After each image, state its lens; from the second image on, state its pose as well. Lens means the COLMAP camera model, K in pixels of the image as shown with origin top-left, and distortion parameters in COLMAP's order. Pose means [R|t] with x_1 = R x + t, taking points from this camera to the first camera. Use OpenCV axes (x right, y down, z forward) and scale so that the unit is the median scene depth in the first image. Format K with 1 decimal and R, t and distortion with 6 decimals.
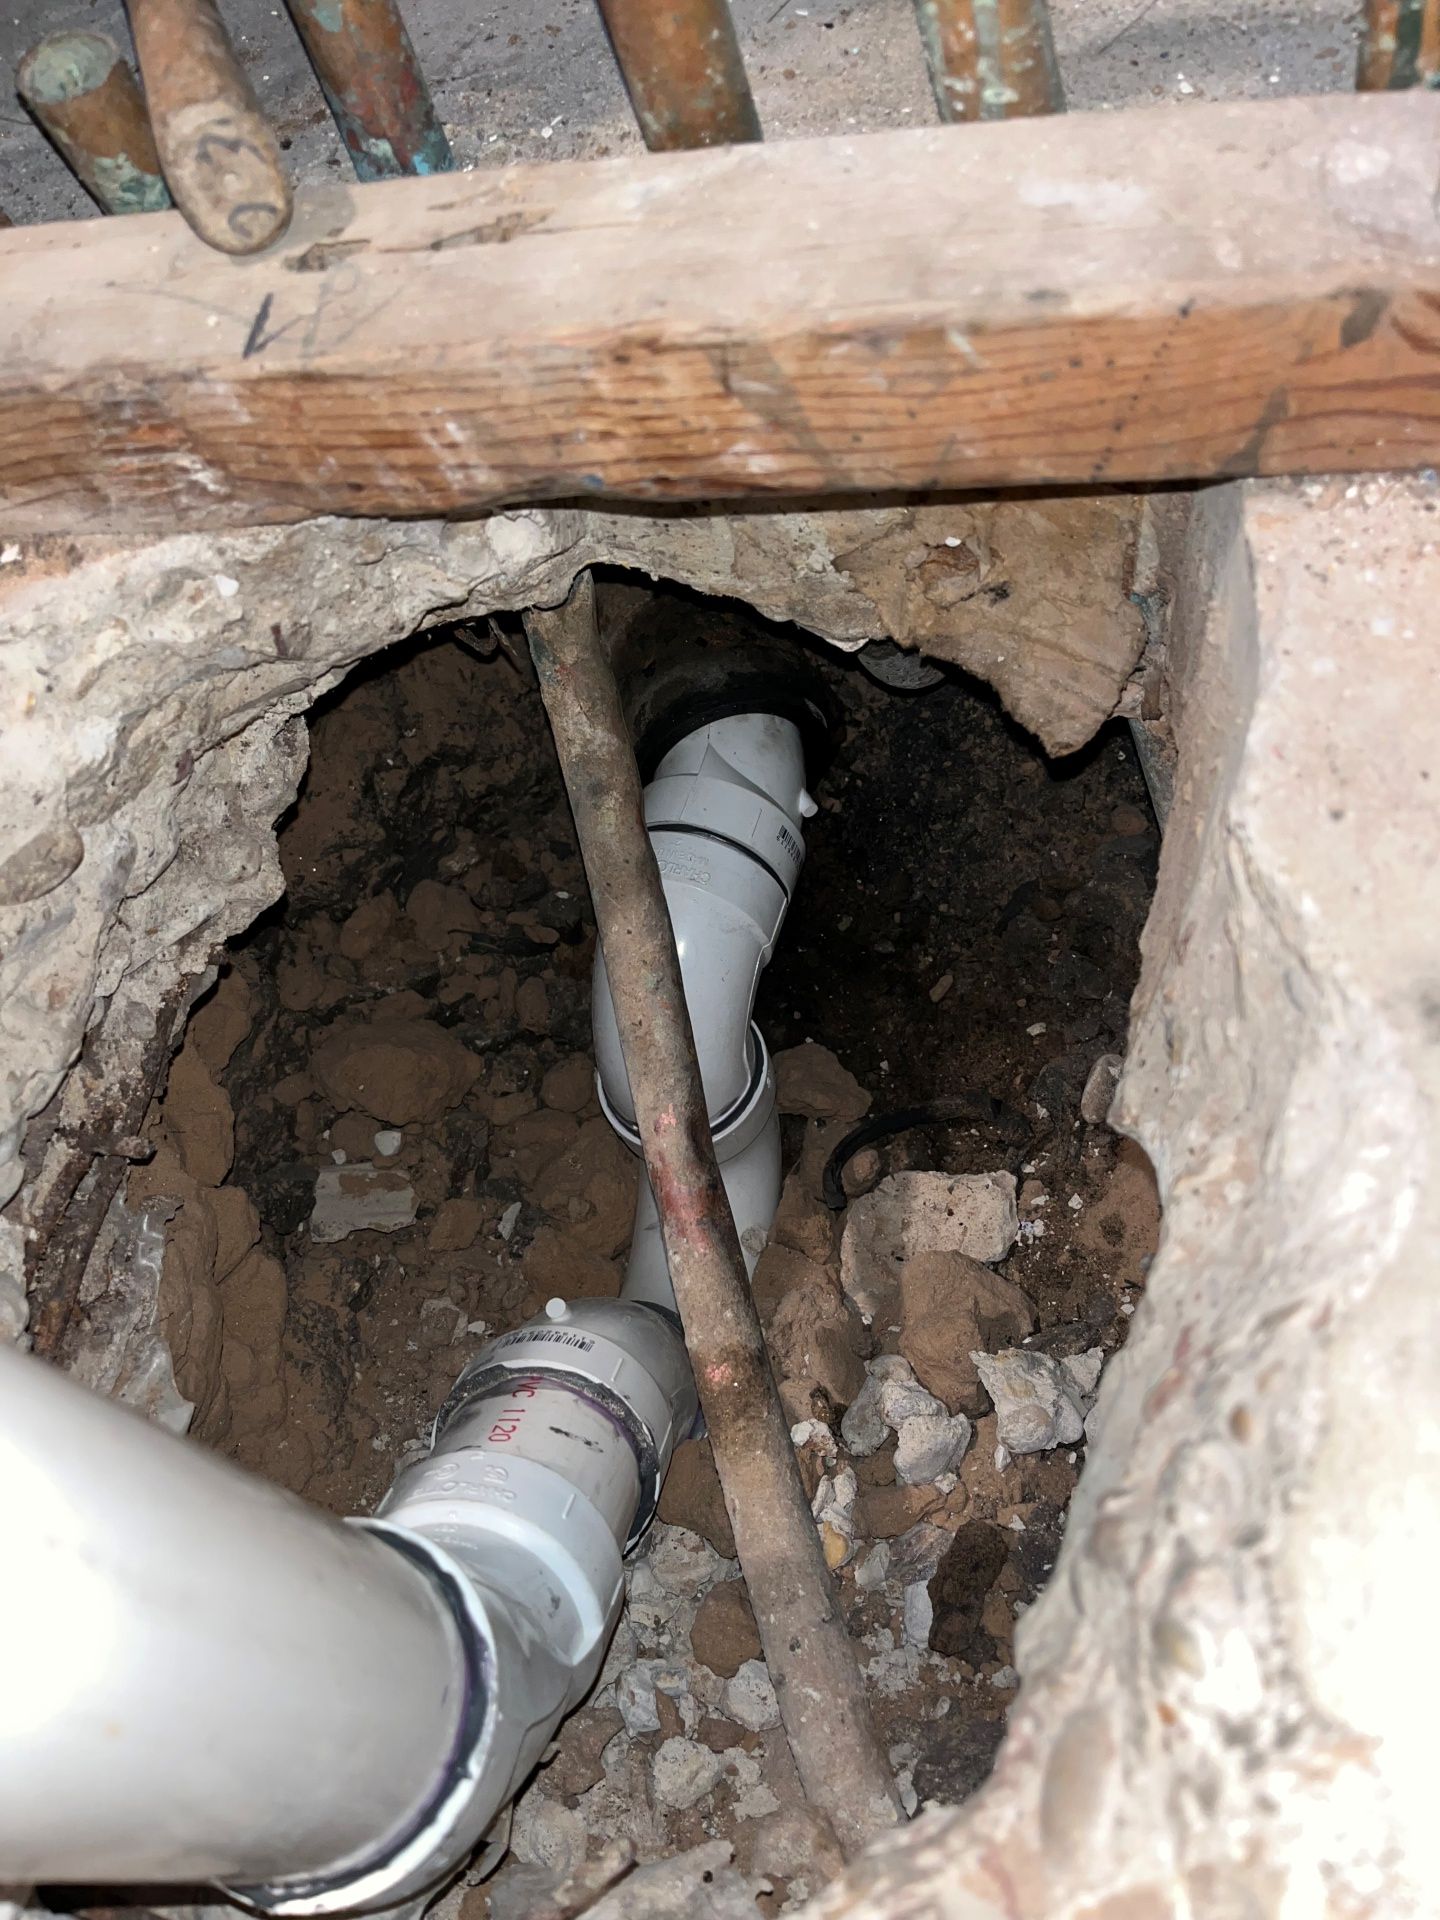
lens RADIAL K [[1278.4, 0, 719.0], [0, 1278.4, 960.0], [0, 0, 1]] dist [-0.001905, -0.000589]
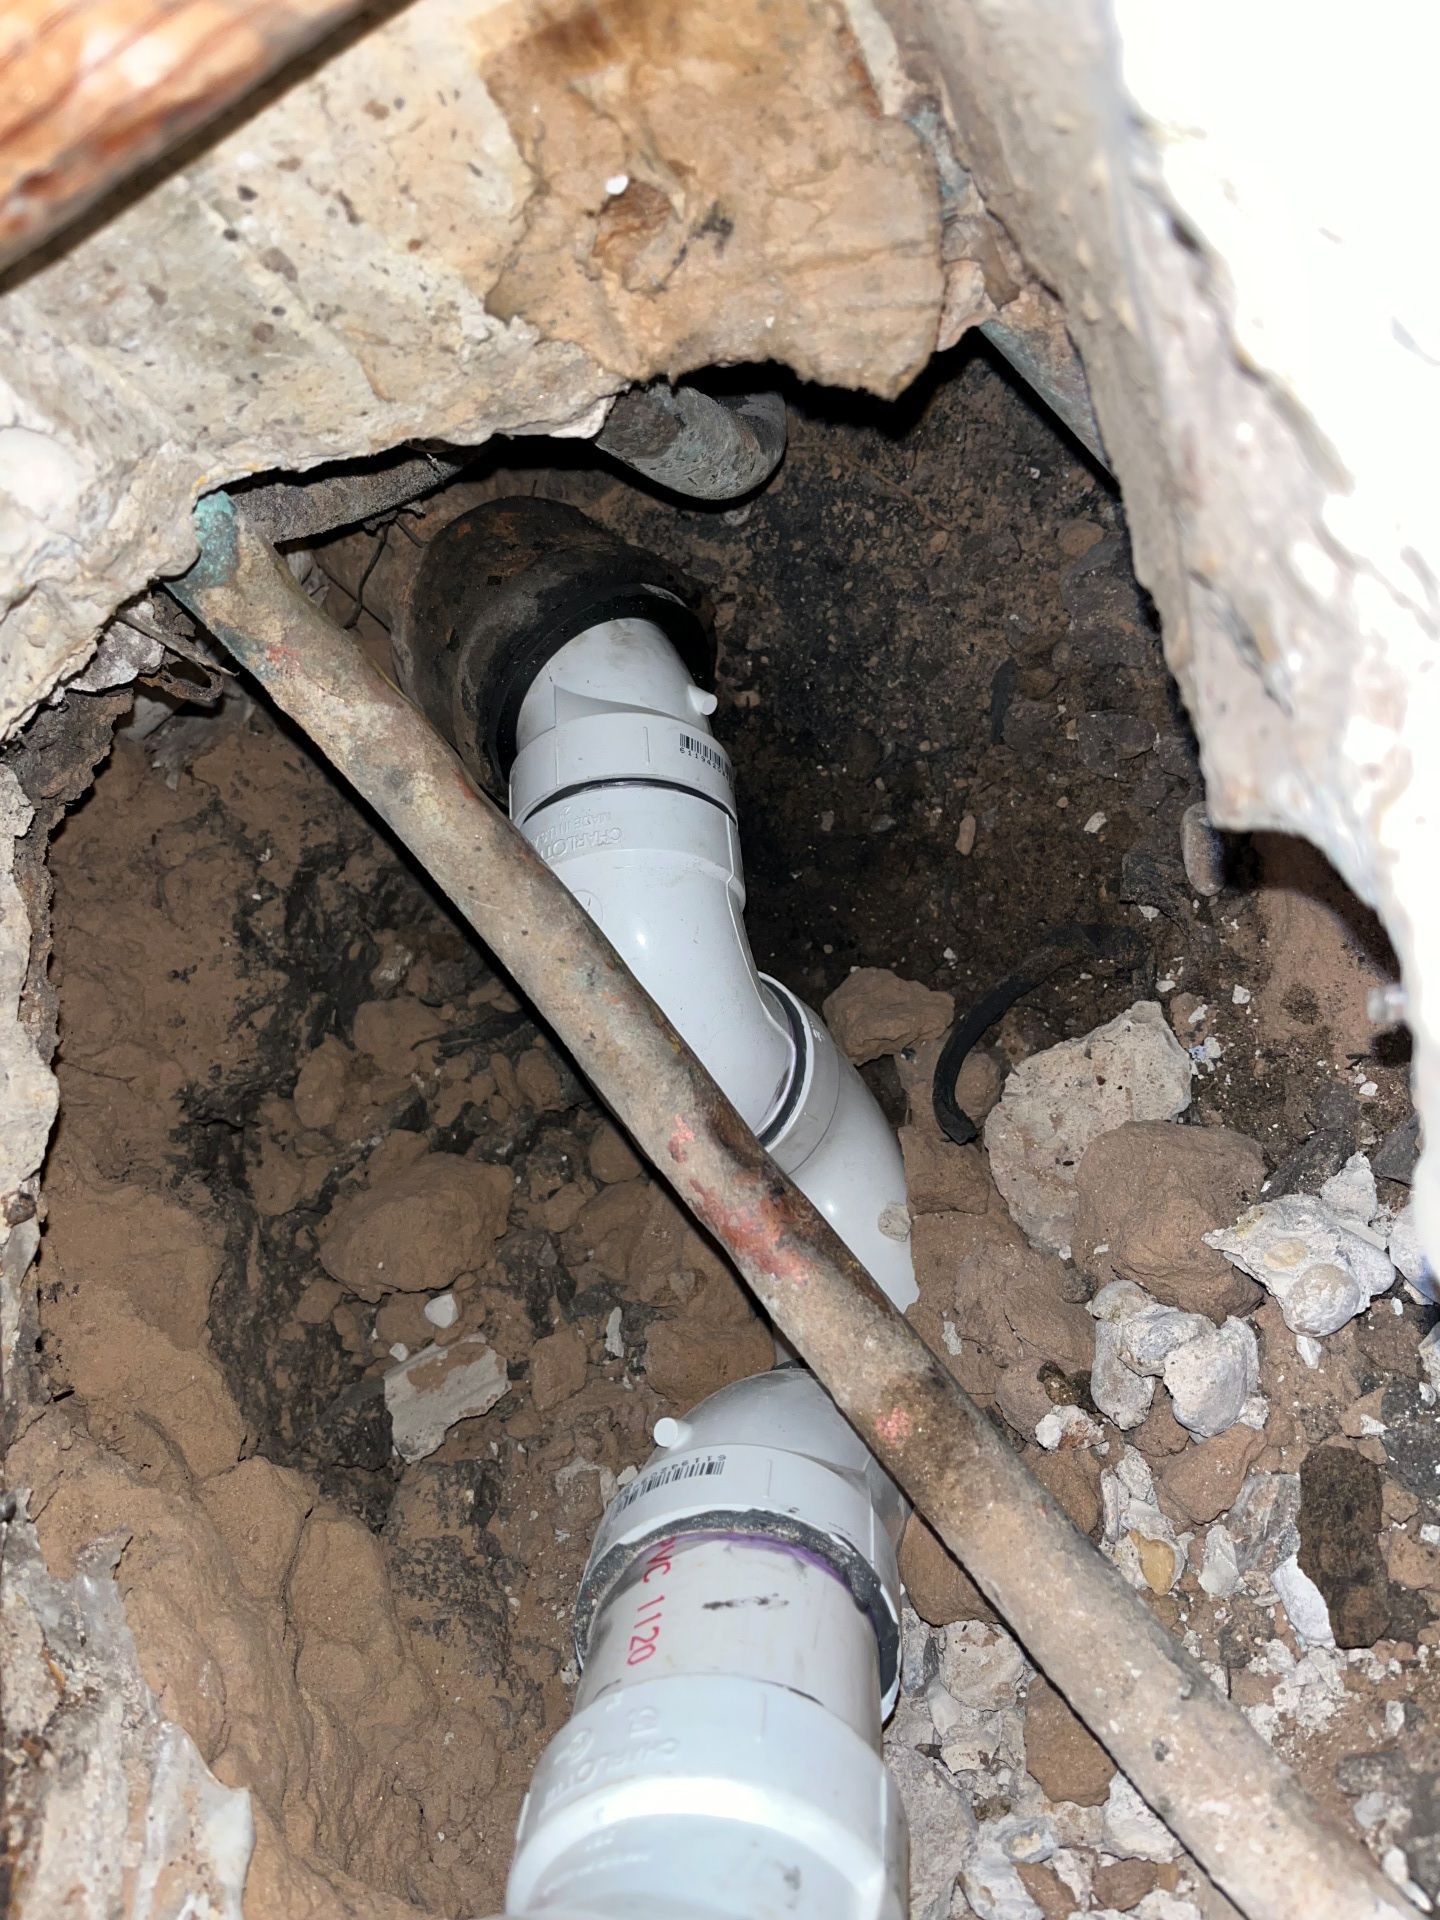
lens RADIAL K [[1339.0, 0, 719.6], [0, 1339.0, 939.3], [0, 0, 1]] dist [0.001841, -0.002667]
pose [[0.892123, -0.449793, -0.042463, 0.053948], [0.448588, 0.893048, -0.035121, 0.051799], [0.053719, 0.012284, 0.998481, 0.197428]]
